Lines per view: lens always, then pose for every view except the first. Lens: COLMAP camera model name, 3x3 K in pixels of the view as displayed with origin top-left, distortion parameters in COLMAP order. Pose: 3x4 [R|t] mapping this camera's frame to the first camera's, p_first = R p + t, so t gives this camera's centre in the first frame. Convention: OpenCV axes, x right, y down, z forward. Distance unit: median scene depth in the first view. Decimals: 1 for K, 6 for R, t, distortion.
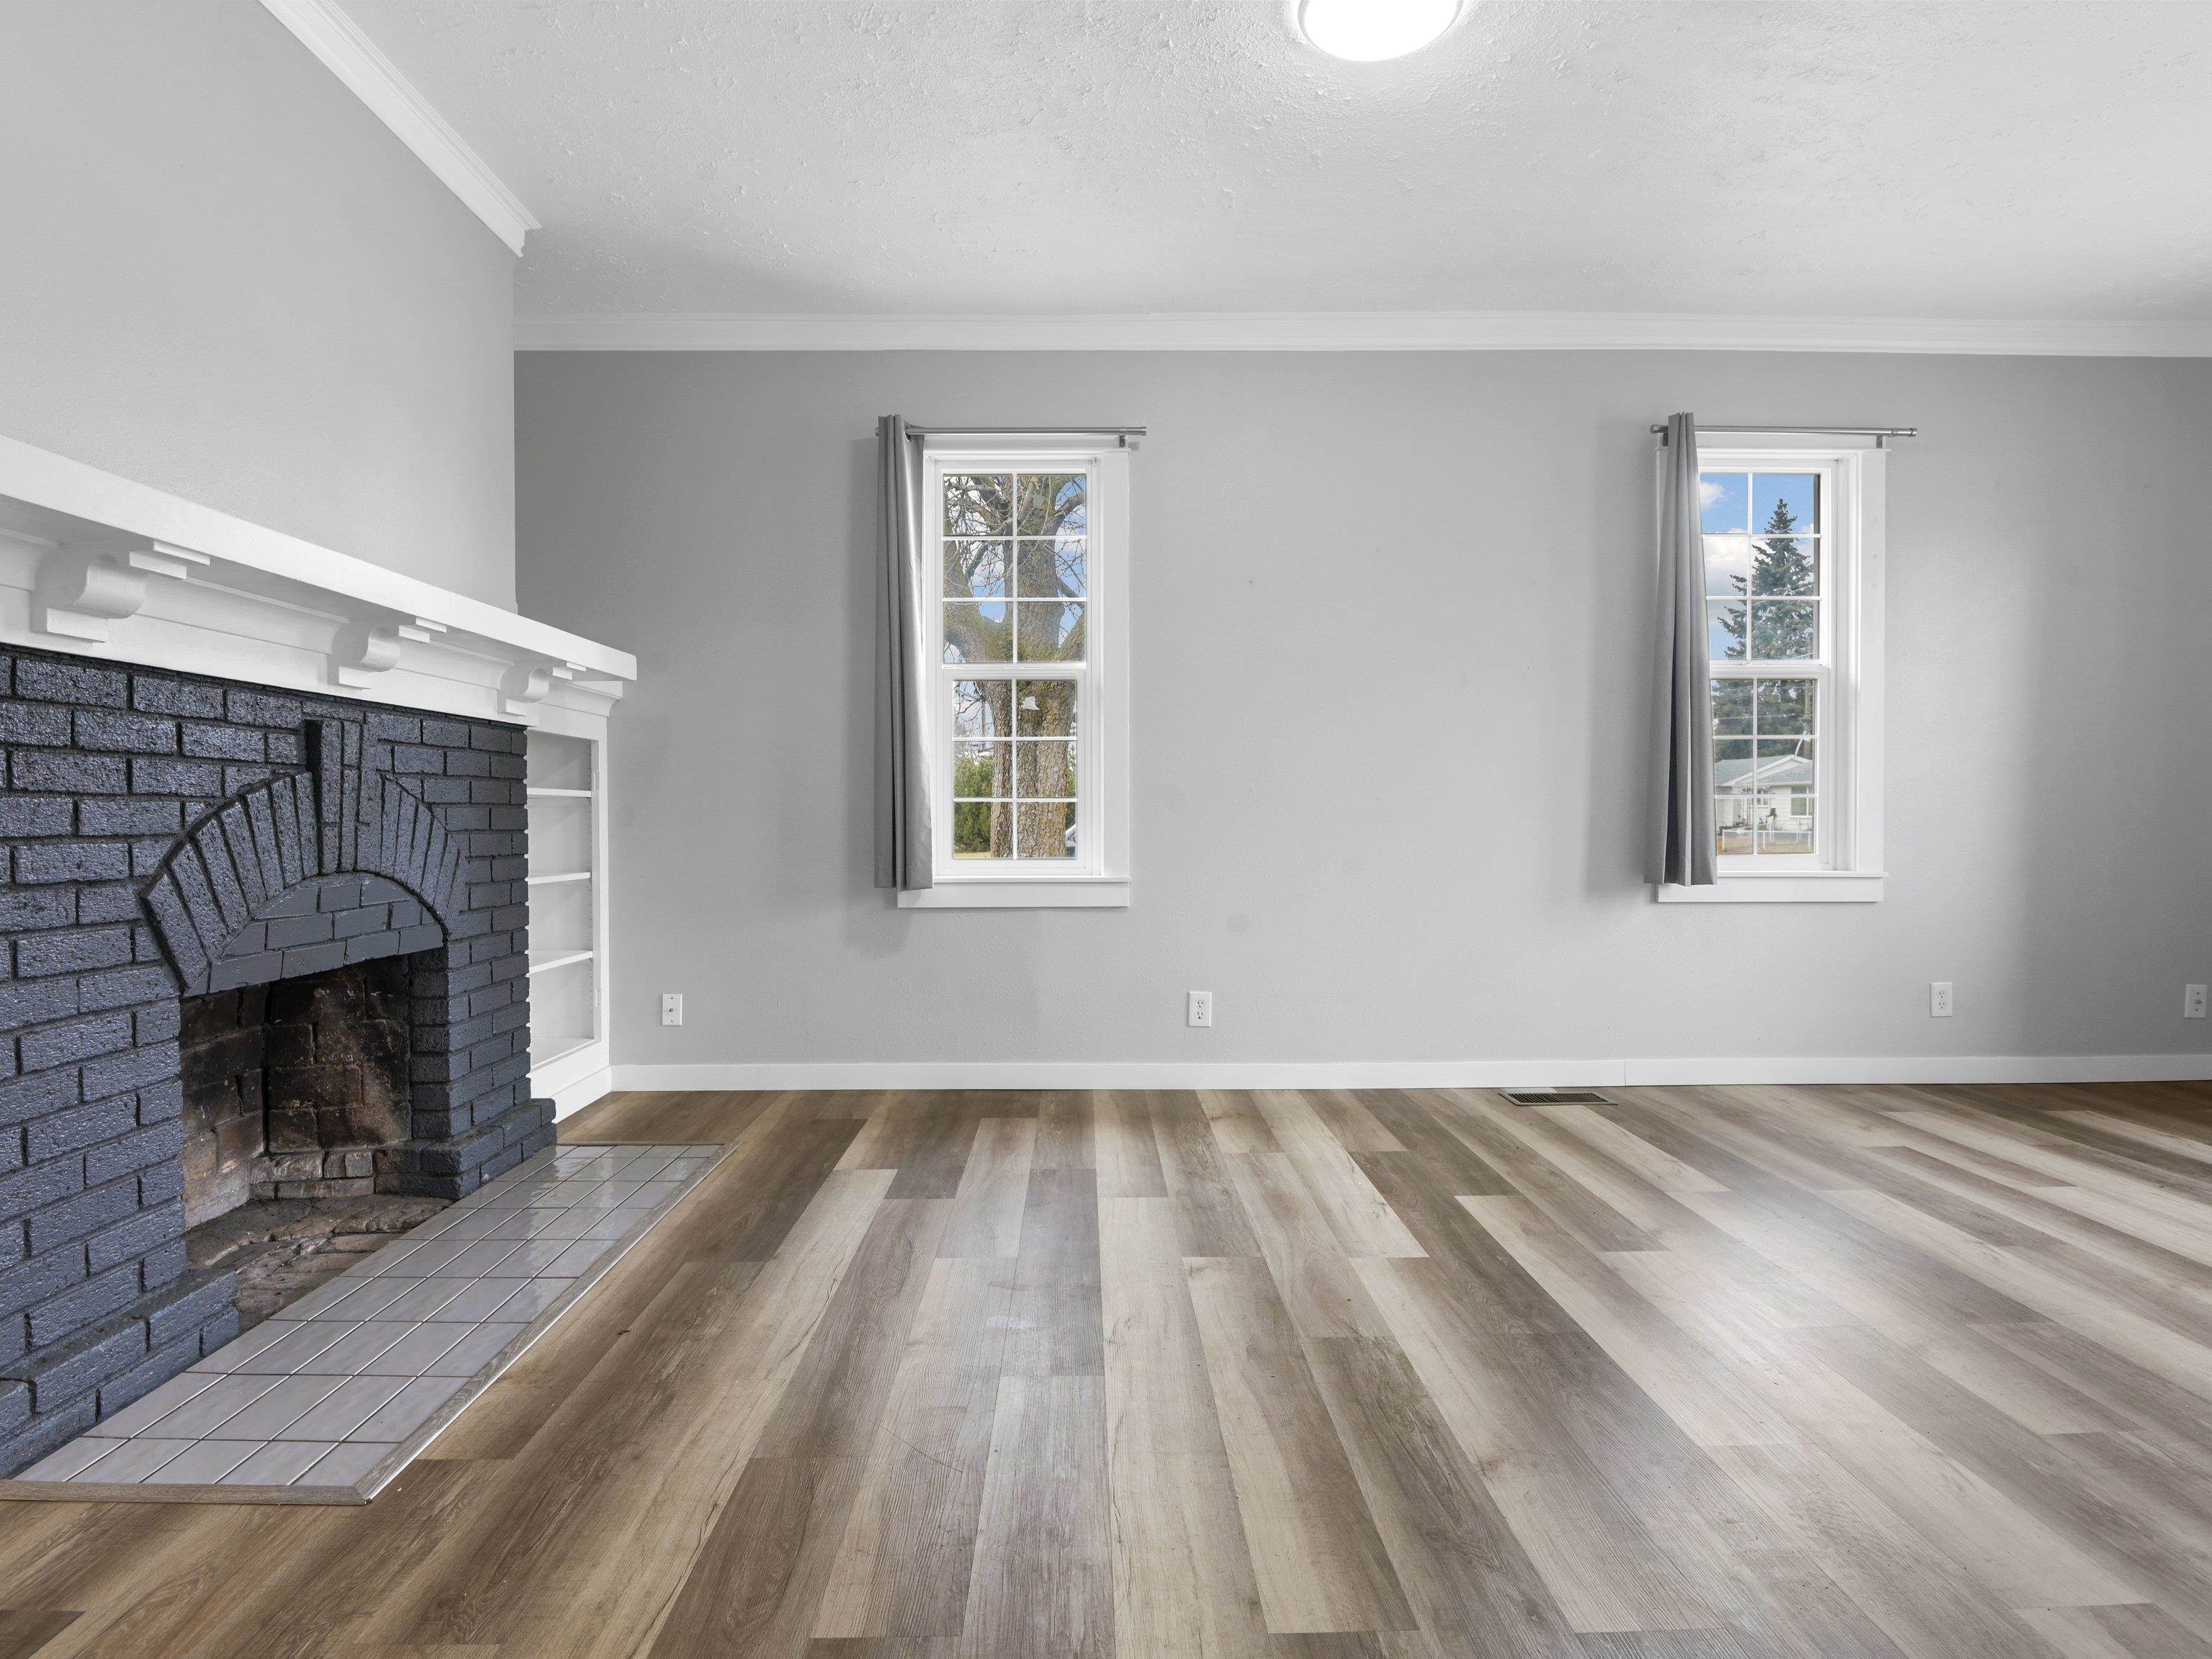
lens RADIAL K [[1196.0, 0, 1099.2], [0, 1196.0, 843.8], [0, 0, 1]] dist [-0.009647, -0.008852]
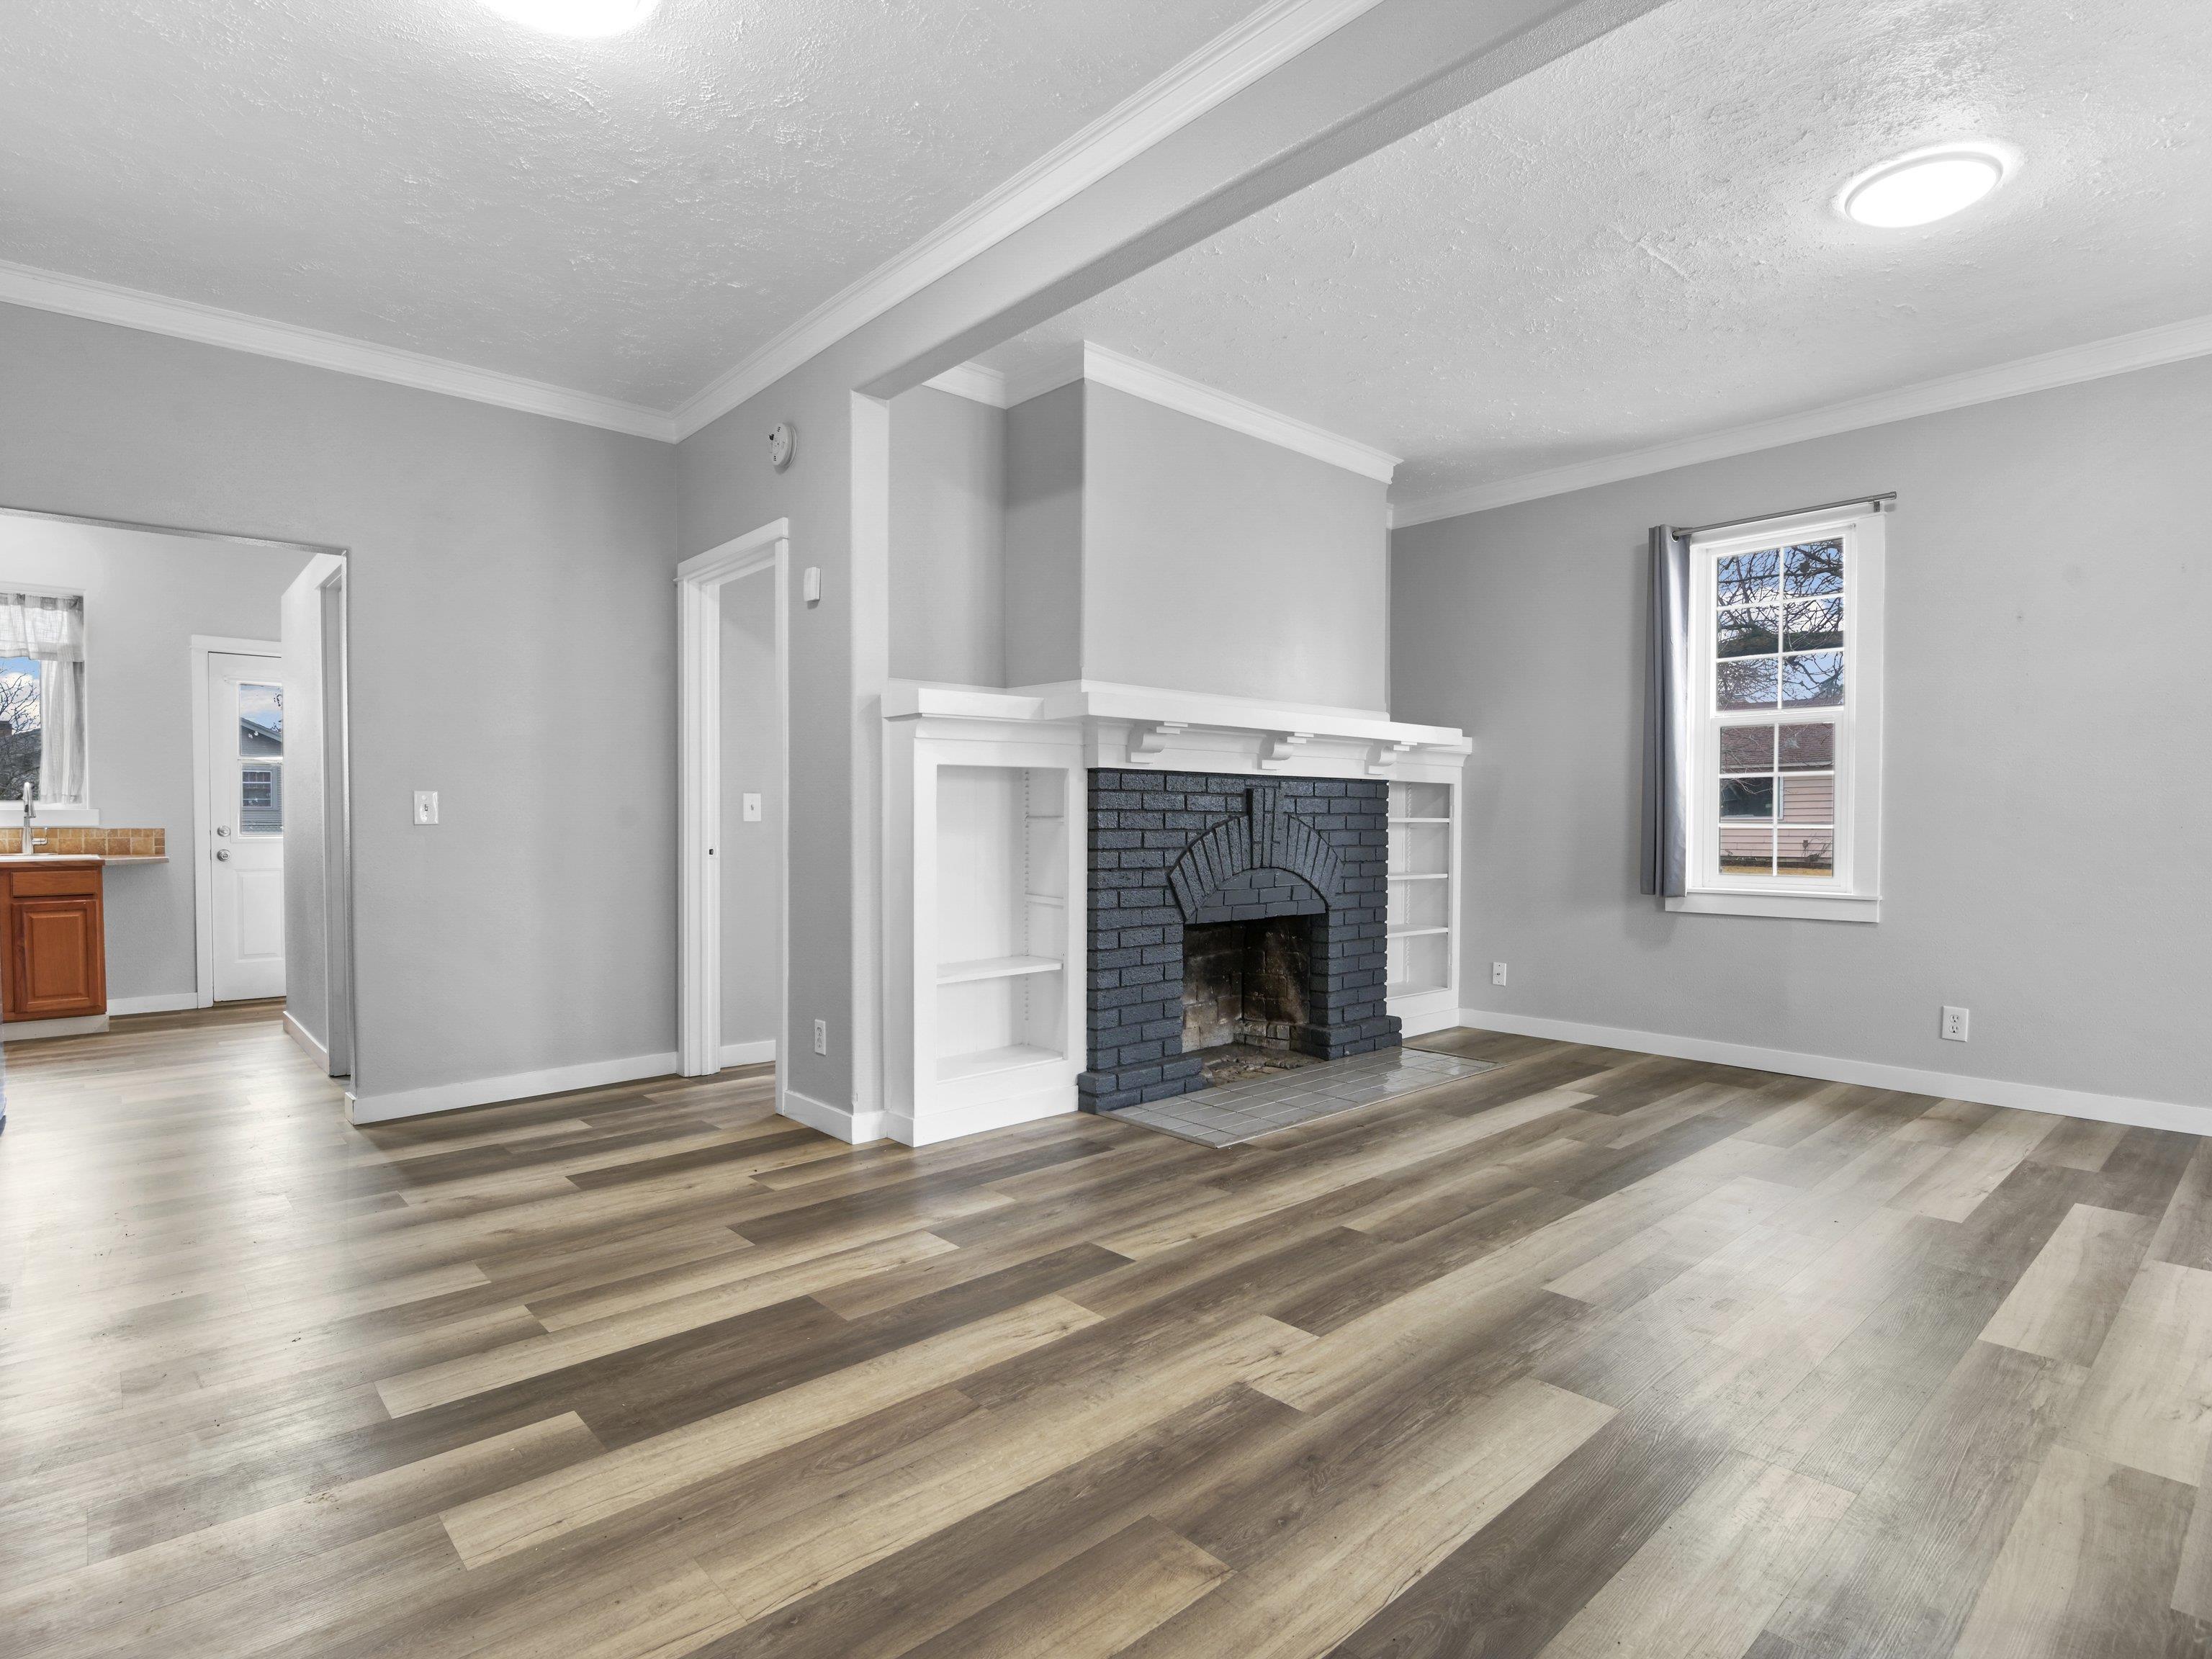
lens RADIAL K [[1150.4, 0, 1098.8], [0, 1150.4, 836.5], [0, 0, 1]] dist [-0.007949, -0.009766]
pose [[0.658288, 0.013847, -0.752639, 0.477813], [-0.021285, 0.999773, -0.000223, -0.016652], [0.752465, 0.016167, 0.658433, -0.338045]]
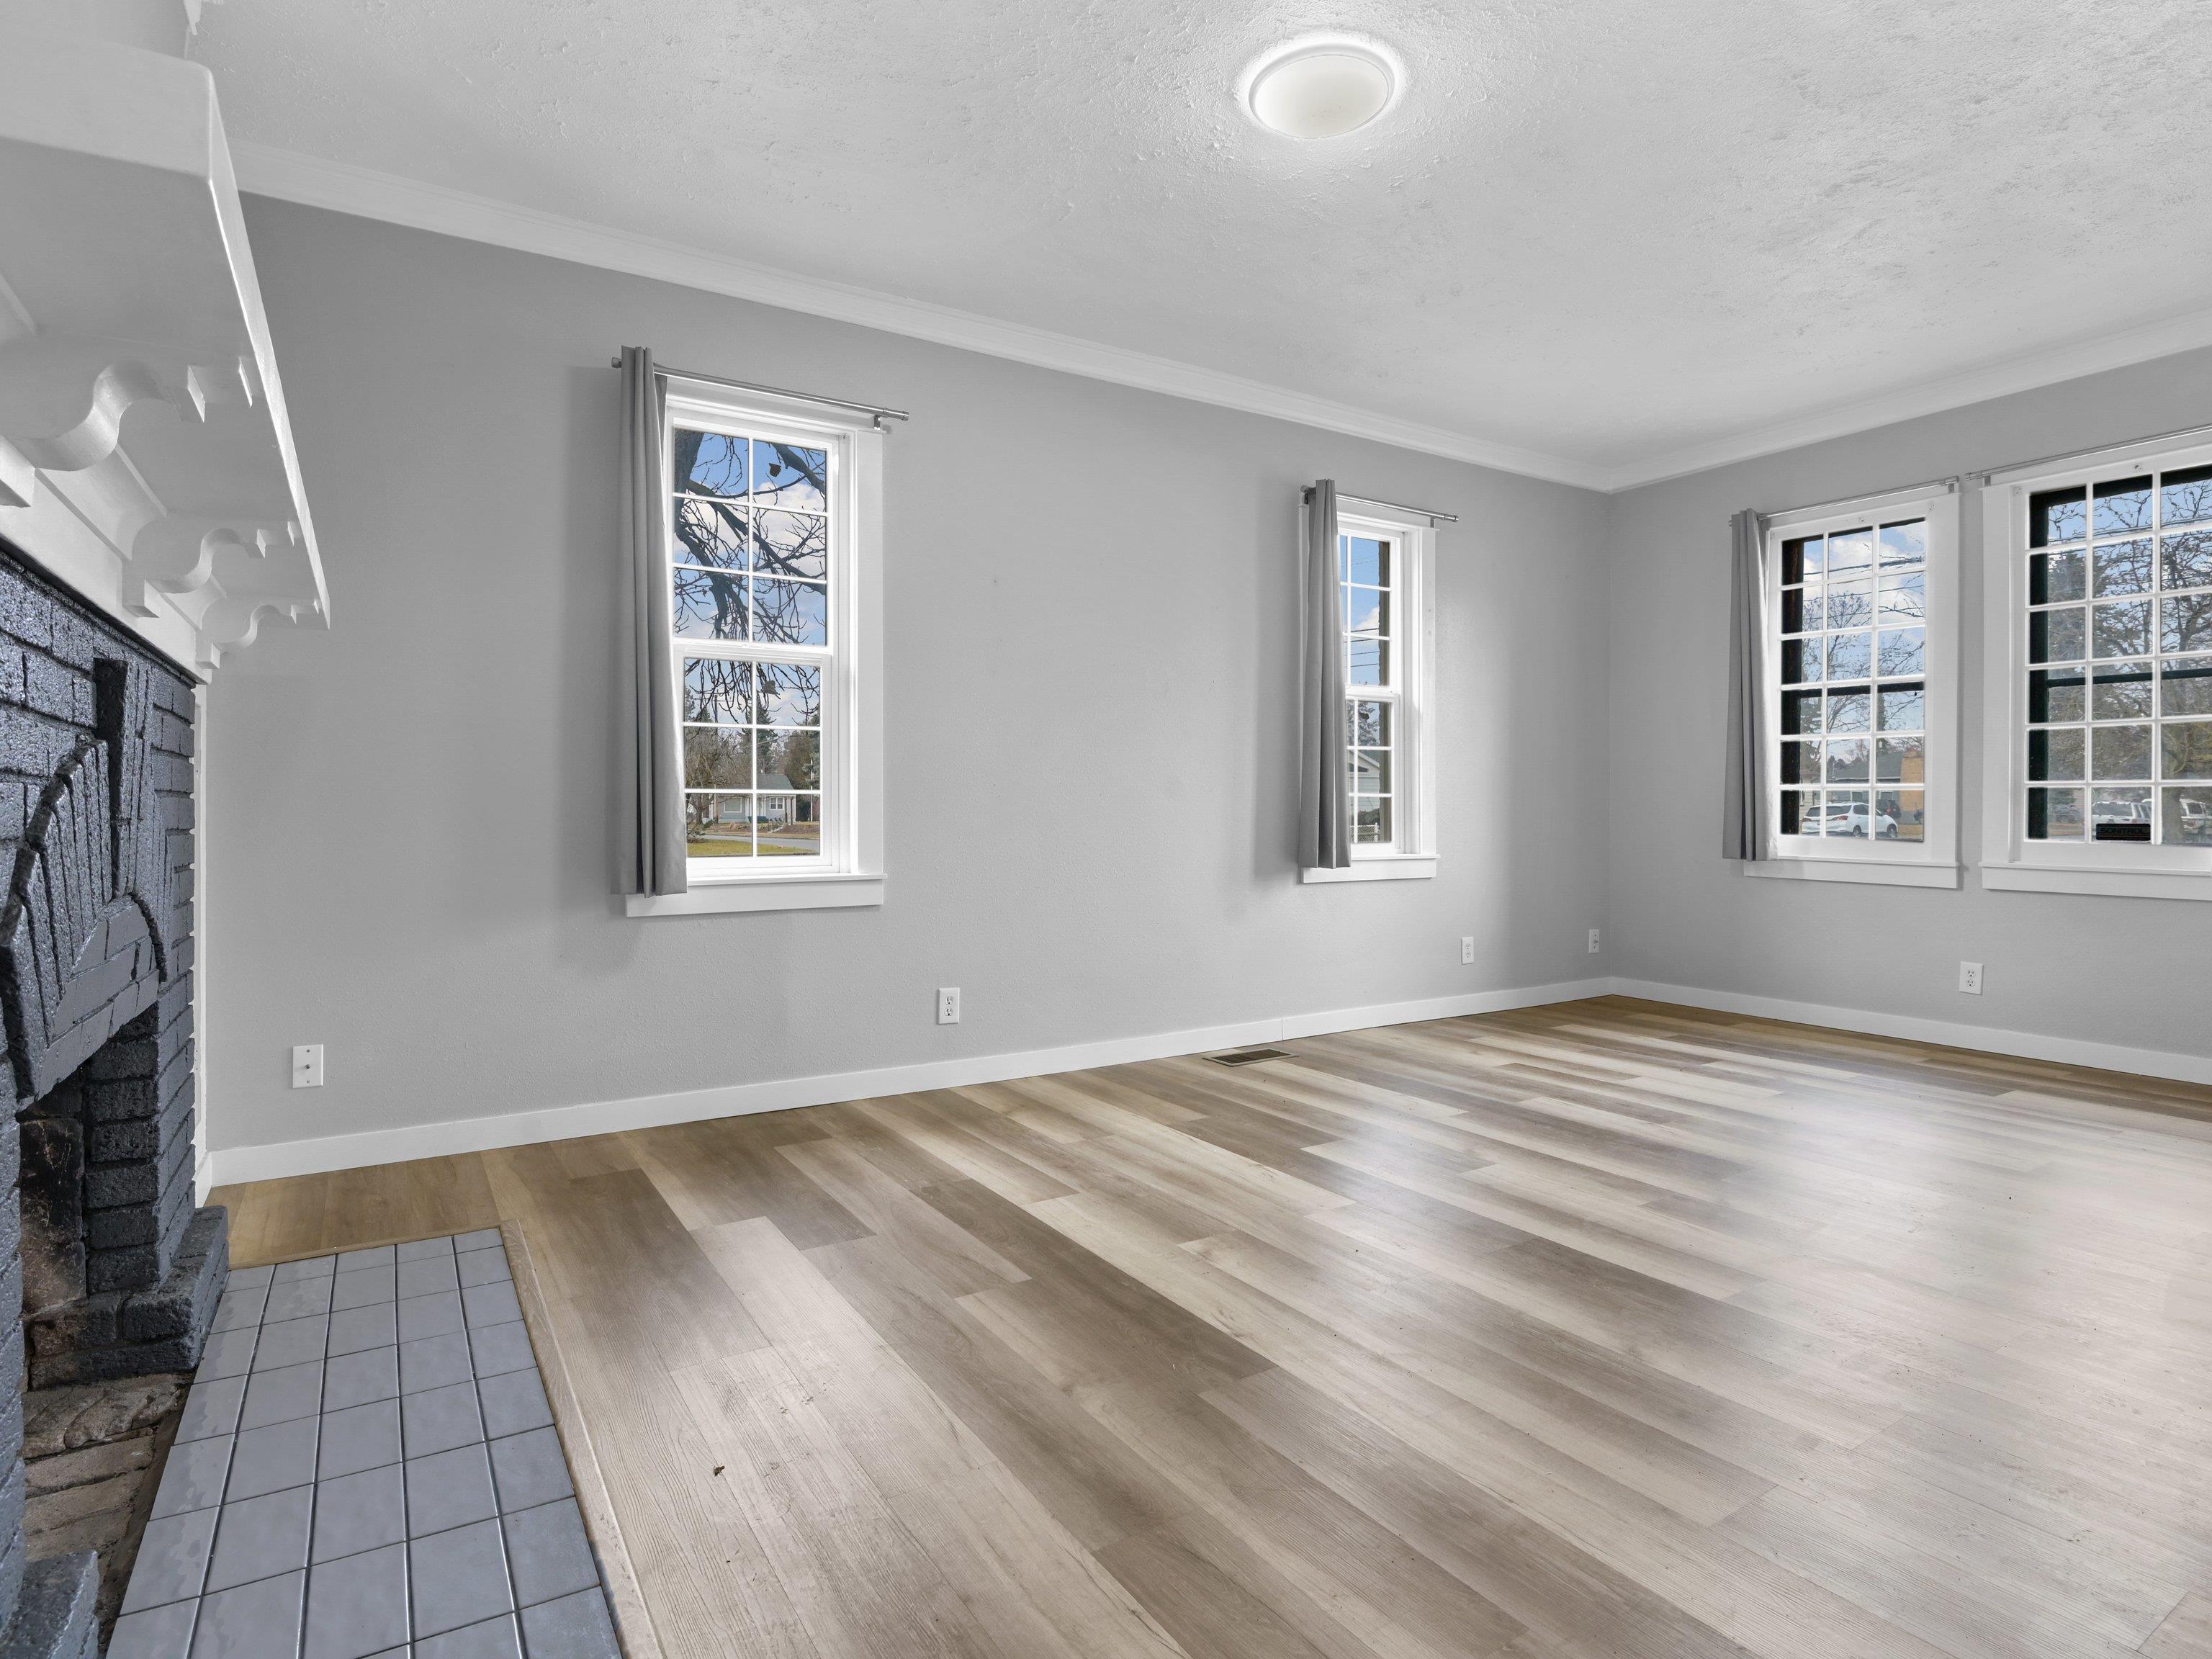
lens RADIAL K [[1150.4, 0, 1097.4], [0, 1150.4, 819.0], [0, 0, 1]] dist [-0.007949, -0.009766]
pose [[0.855831, -0.002183, 0.517252, -0.422096], [0.010781, 0.999849, -0.013617, -0.002999], [-0.517144, 0.017230, 0.855725, 0.164199]]
